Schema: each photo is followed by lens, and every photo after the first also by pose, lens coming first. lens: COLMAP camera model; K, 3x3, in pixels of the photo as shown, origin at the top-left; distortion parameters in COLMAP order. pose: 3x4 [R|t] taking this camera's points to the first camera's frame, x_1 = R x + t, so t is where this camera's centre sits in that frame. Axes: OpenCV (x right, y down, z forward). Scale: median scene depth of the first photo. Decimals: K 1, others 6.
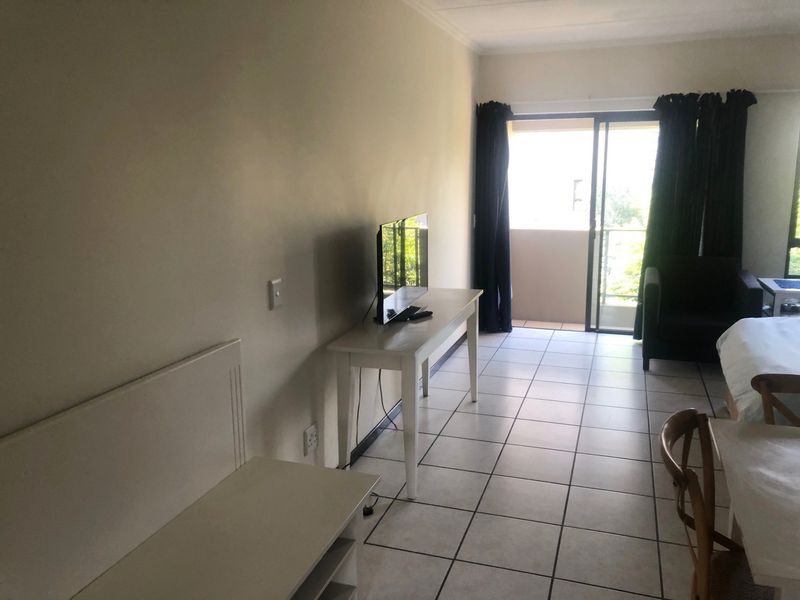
lens RADIAL K [[634.5, 0, 400.0], [0, 634.5, 300.0], [0, 0, 1]] dist [0.006588, 0.001529]
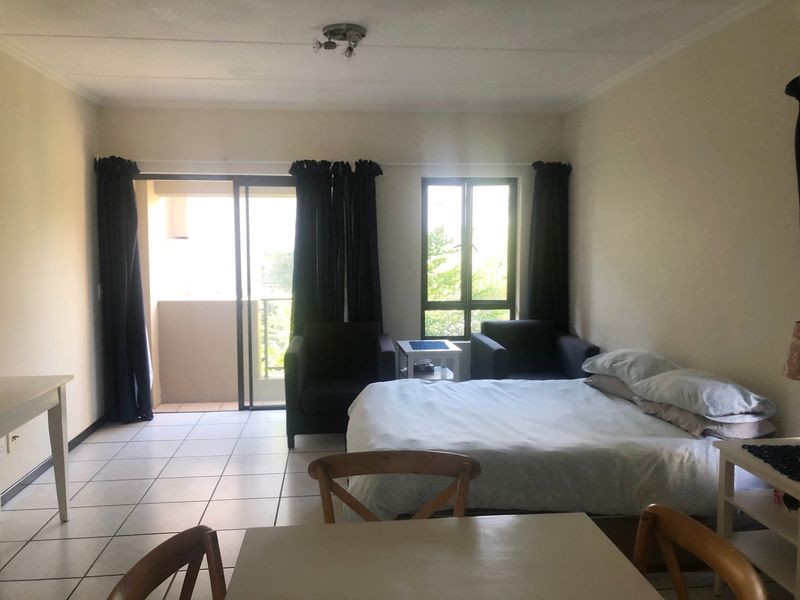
lens RADIAL K [[634.5, 0, 400.0], [0, 634.5, 300.0], [0, 0, 1]] dist [0.006588, 0.001529]
pose [[0.902345, -0.028826, 0.430049, 0.126105], [0.078964, 0.991930, -0.099198, 0.001576], [-0.423718, 0.123469, 0.897339, 0.074833]]
